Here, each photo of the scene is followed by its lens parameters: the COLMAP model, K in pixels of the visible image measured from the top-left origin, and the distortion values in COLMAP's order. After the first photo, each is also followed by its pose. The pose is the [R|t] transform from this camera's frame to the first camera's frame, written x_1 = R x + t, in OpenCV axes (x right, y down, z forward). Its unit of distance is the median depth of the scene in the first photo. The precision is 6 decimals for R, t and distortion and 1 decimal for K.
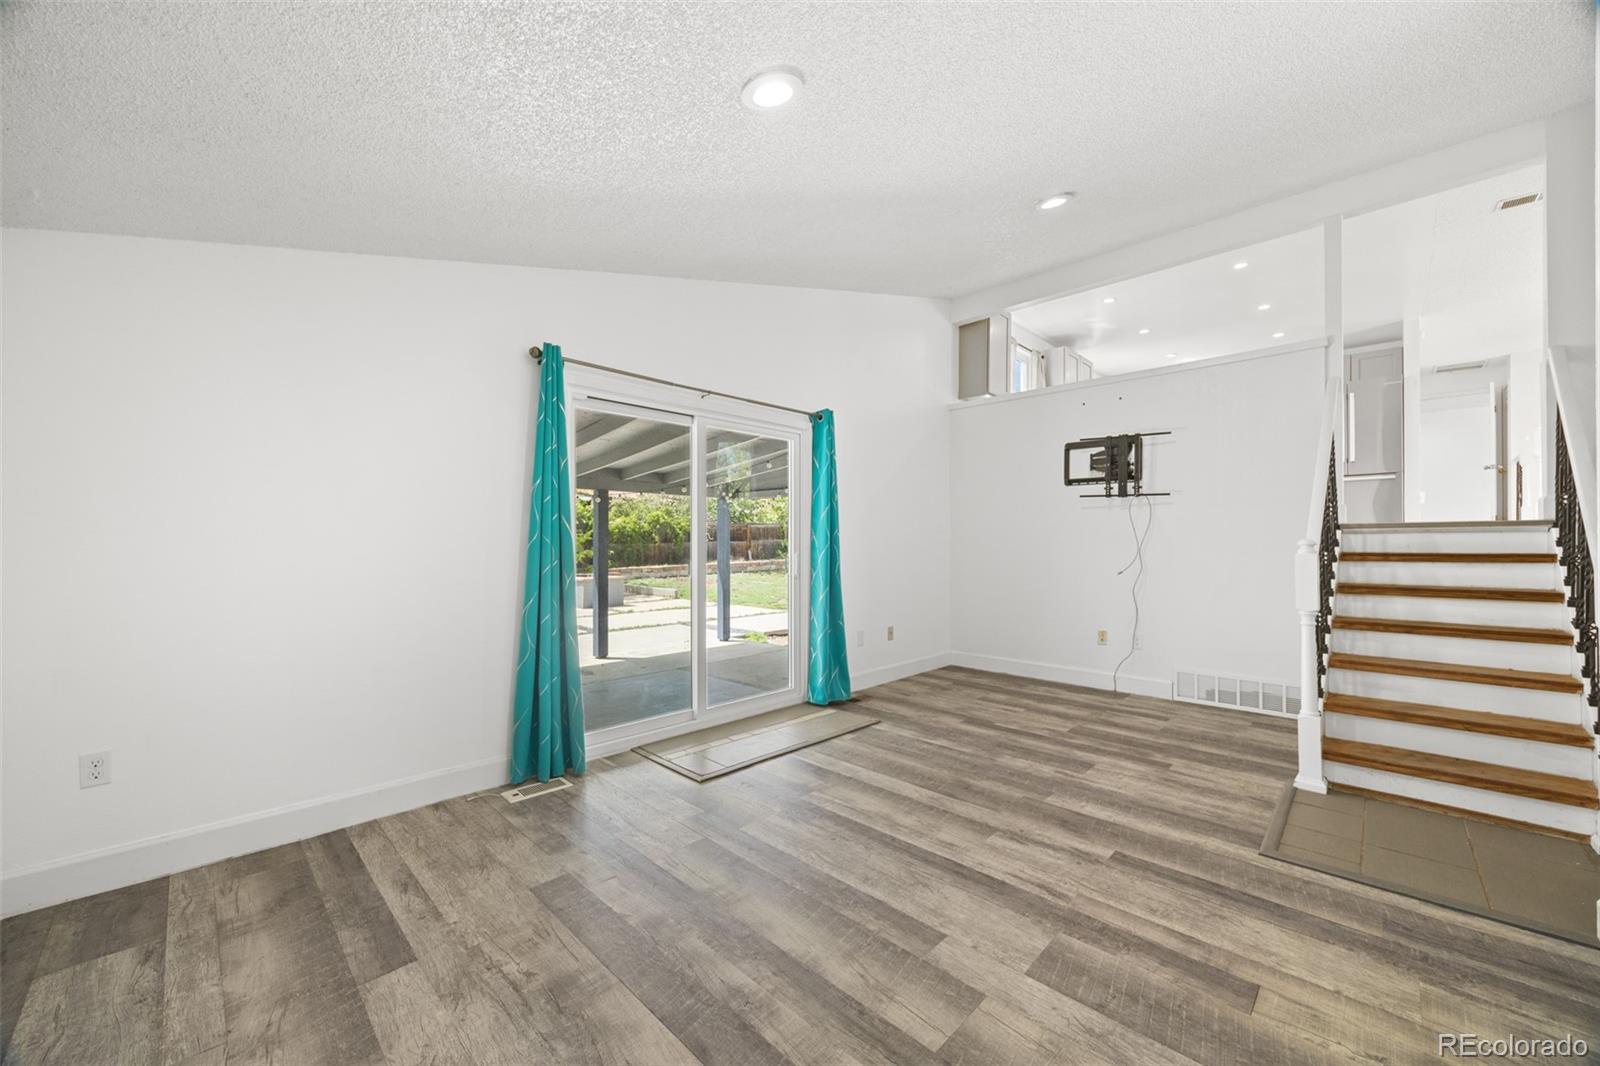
lens RADIAL K [[606.2, 0, 801.1], [0, 606.2, 542.0], [0, 0, 1]] dist [-0.000740, -0.000537]
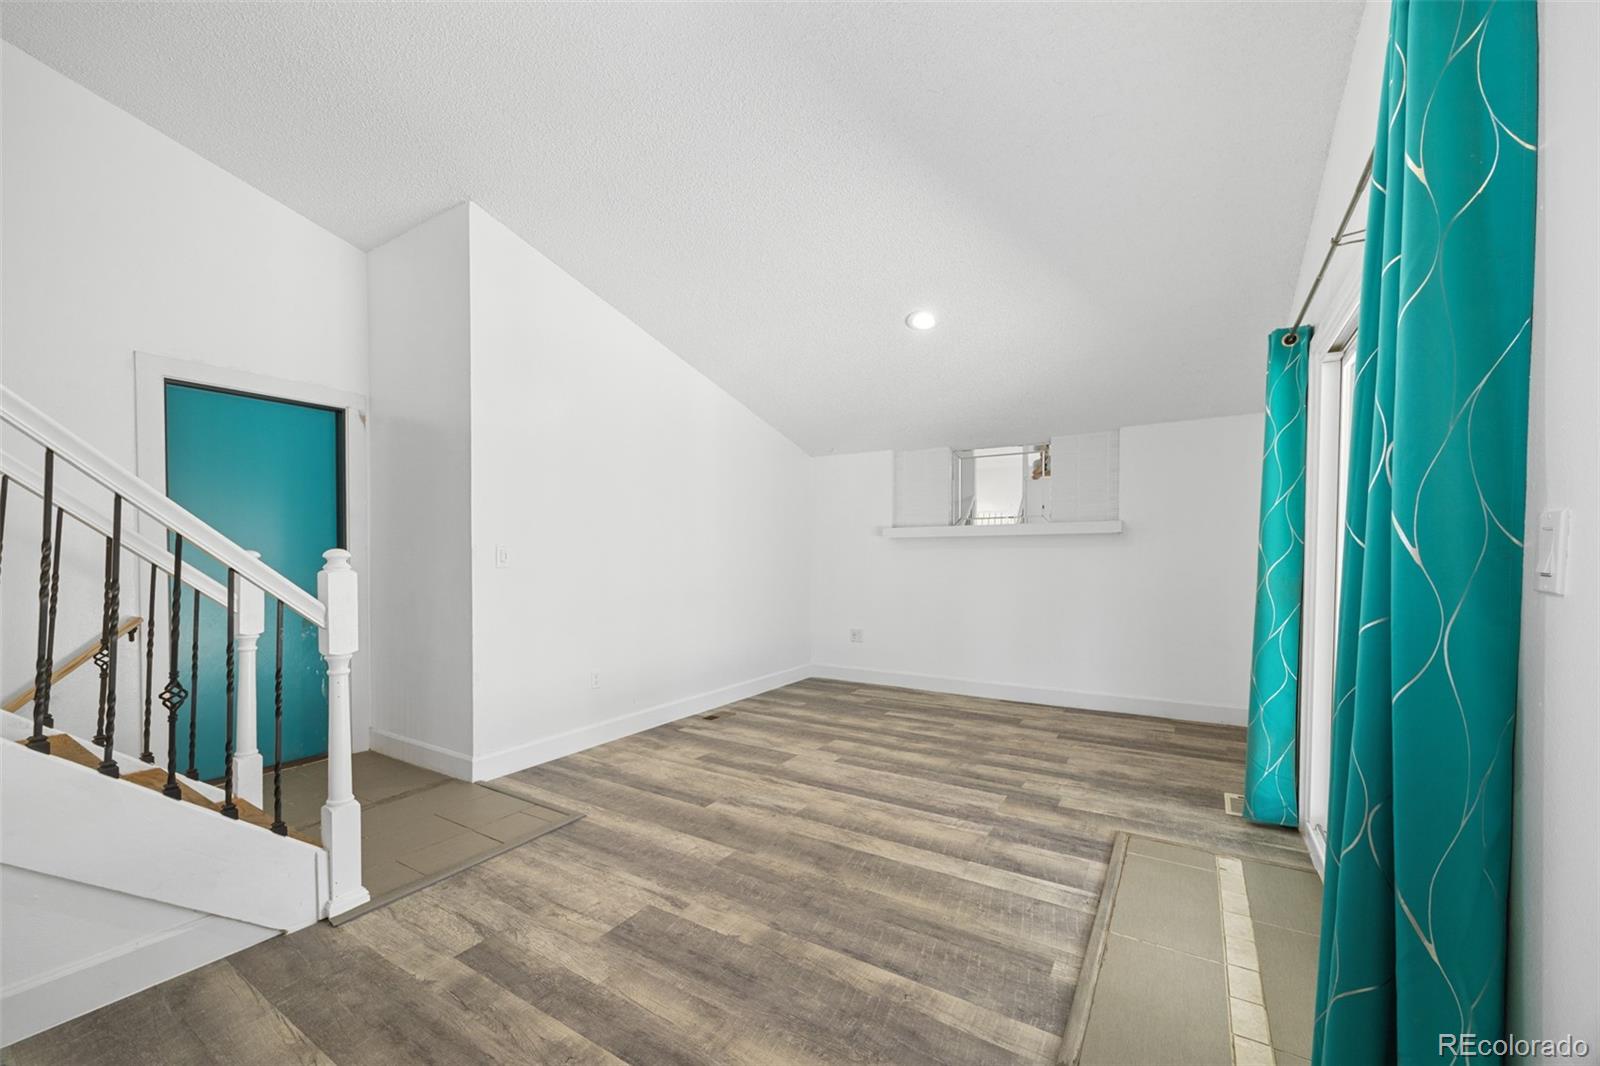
lens RADIAL K [[606.2, 0, 801.1], [0, 606.2, 542.0], [0, 0, 1]] dist [-0.000740, -0.000537]
pose [[-0.976768, -0.004358, -0.214254, 0.539490], [0.002398, 0.999508, -0.031264, 0.010597], [0.214285, -0.031051, -0.976277, 2.047968]]
